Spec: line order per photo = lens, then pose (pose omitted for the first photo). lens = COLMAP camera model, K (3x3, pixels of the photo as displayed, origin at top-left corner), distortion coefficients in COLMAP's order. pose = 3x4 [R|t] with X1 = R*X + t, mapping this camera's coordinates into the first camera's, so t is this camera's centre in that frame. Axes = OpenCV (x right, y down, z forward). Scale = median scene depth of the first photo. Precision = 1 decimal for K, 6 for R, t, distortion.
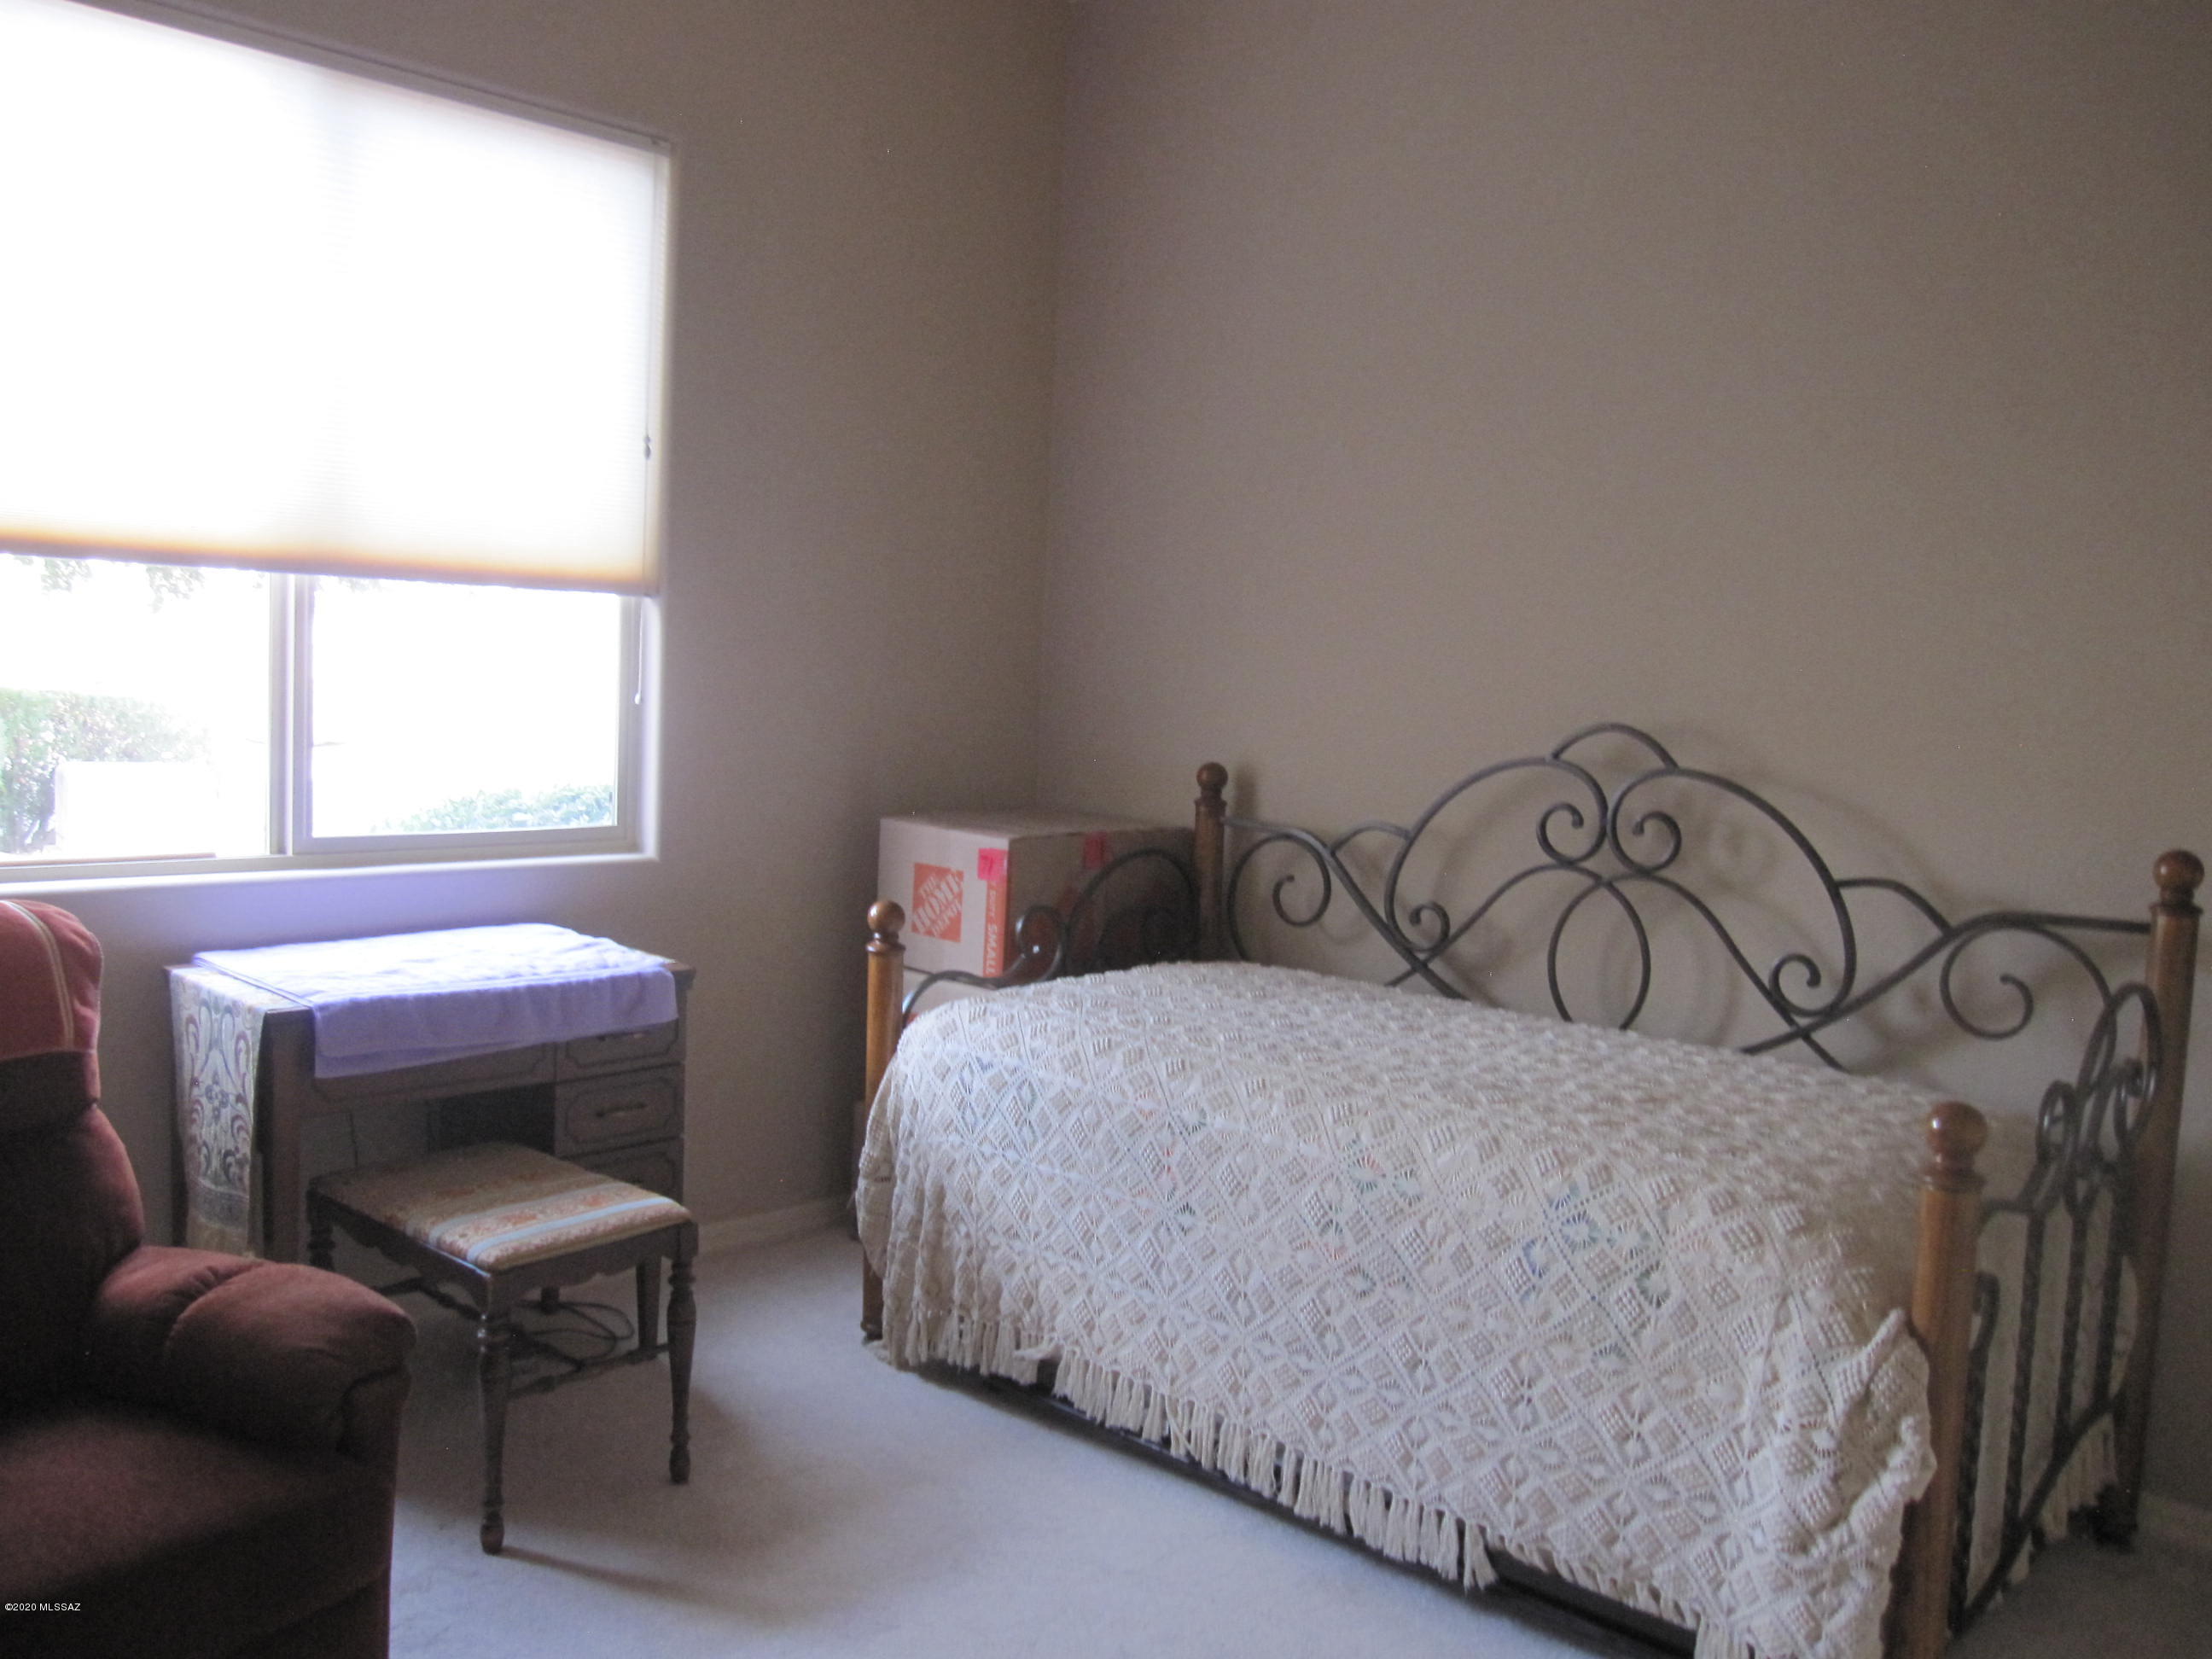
lens RADIAL K [[1826.9, 0, 1102.4], [0, 1826.9, 823.4], [0, 0, 1]] dist [-0.064774, 0.041615]
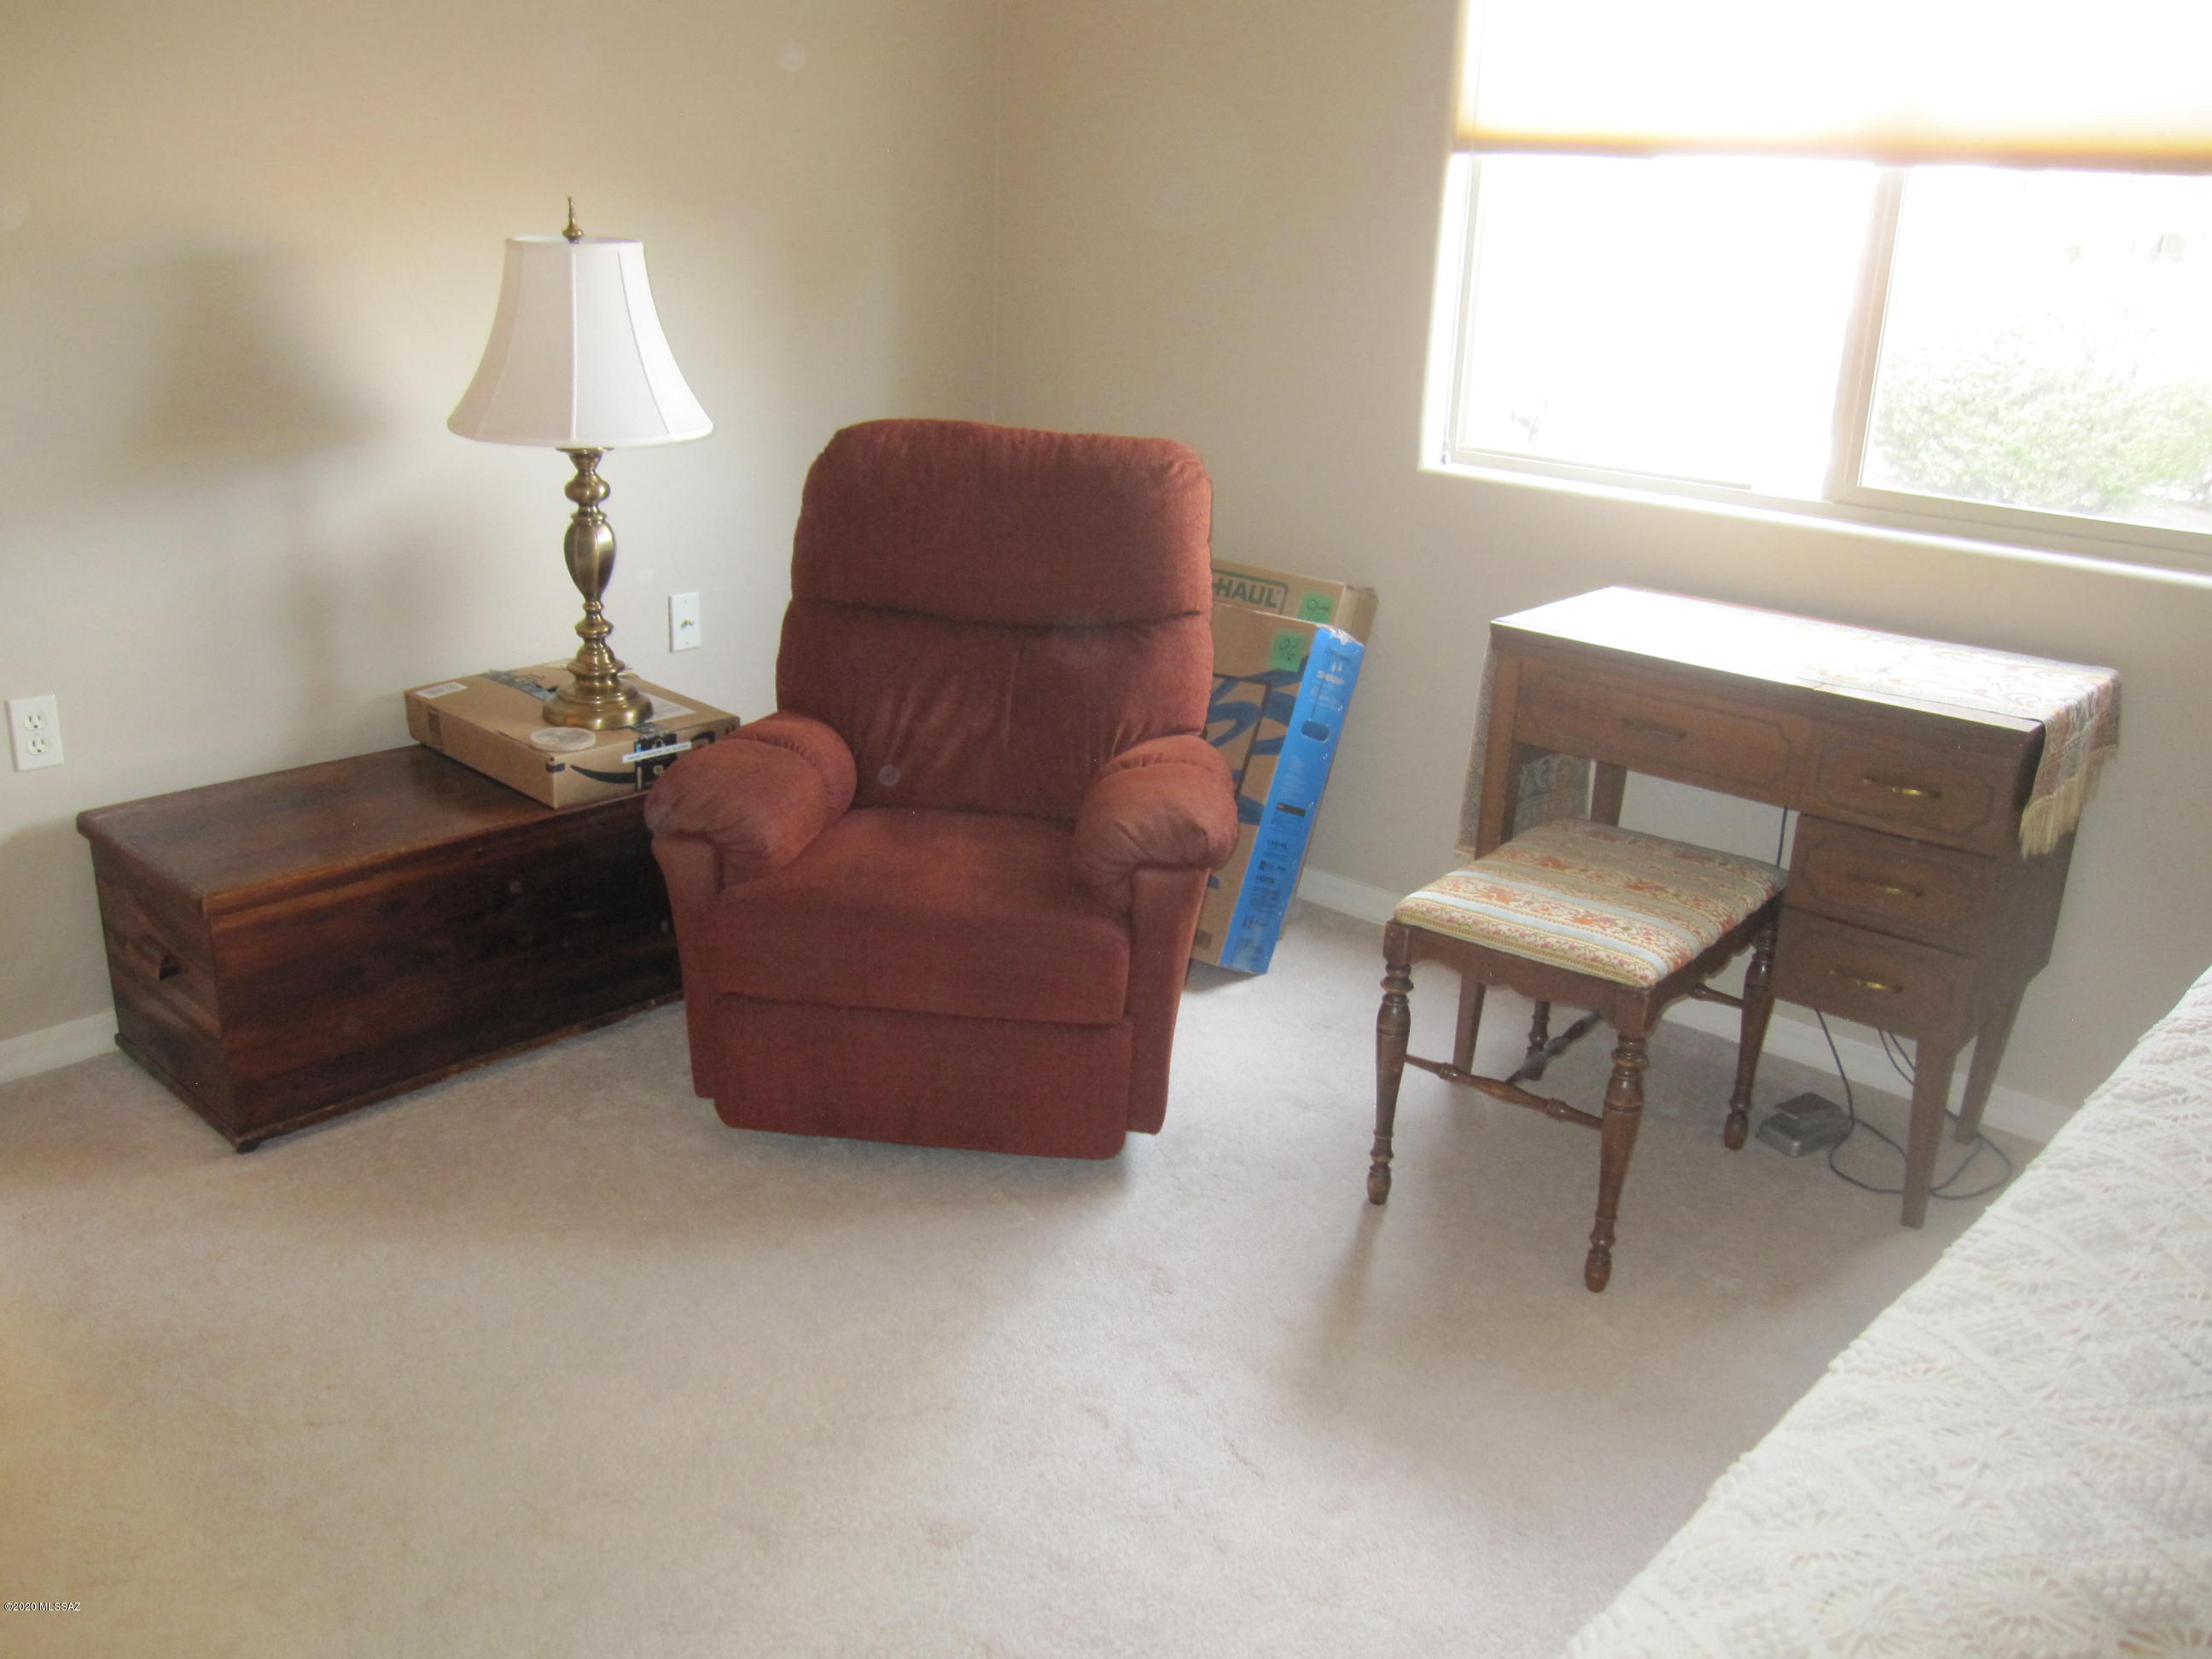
lens RADIAL K [[1825.9, 0, 1104.7], [0, 1825.9, 837.2], [0, 0, 1]] dist [-0.070222, 0.040982]
pose [[0.011353, 0.277766, -0.960582, 0.544031], [-0.122265, 0.953821, 0.274366, -0.031584], [0.992433, 0.114330, 0.044790, 0.788919]]
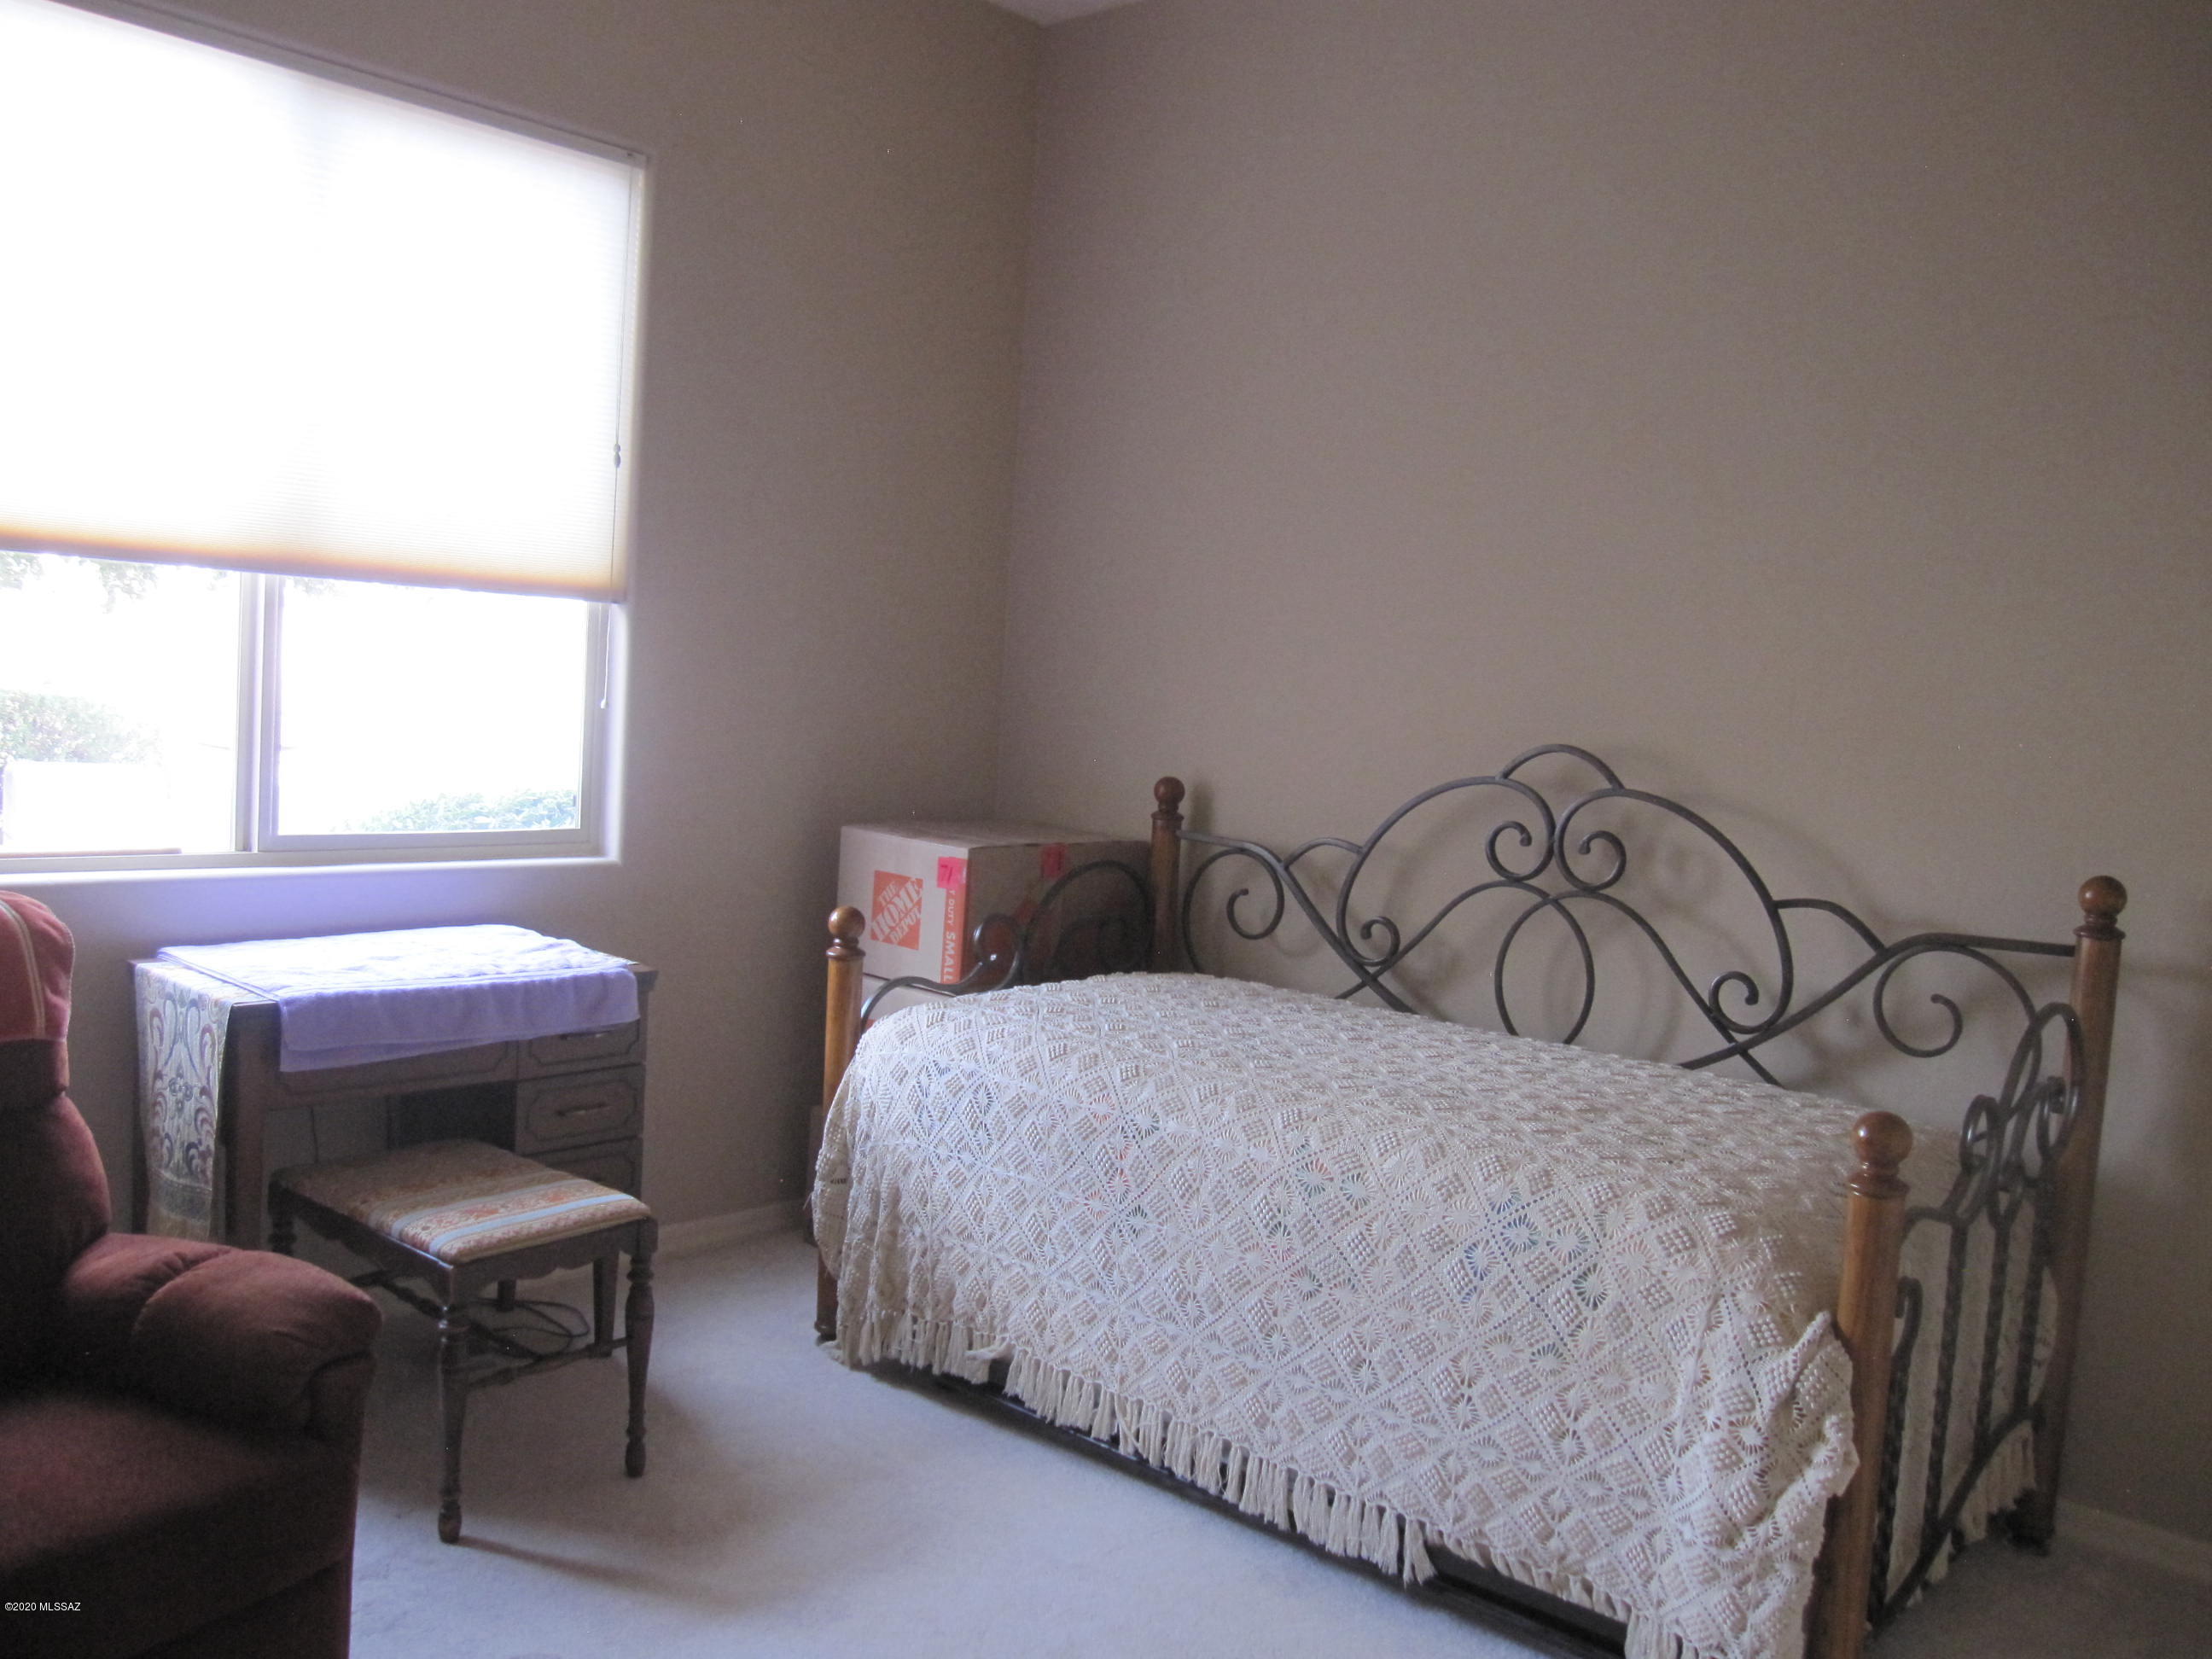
lens RADIAL K [[1825.9, 0, 1104.7], [0, 1825.9, 837.2], [0, 0, 1]] dist [-0.070222, 0.040982]
pose [[0.999534, 0.015785, 0.026131, -0.002560], [-0.015720, 0.999873, -0.002696, 0.004855], [-0.026171, 0.002284, 0.999655, -0.019489]]
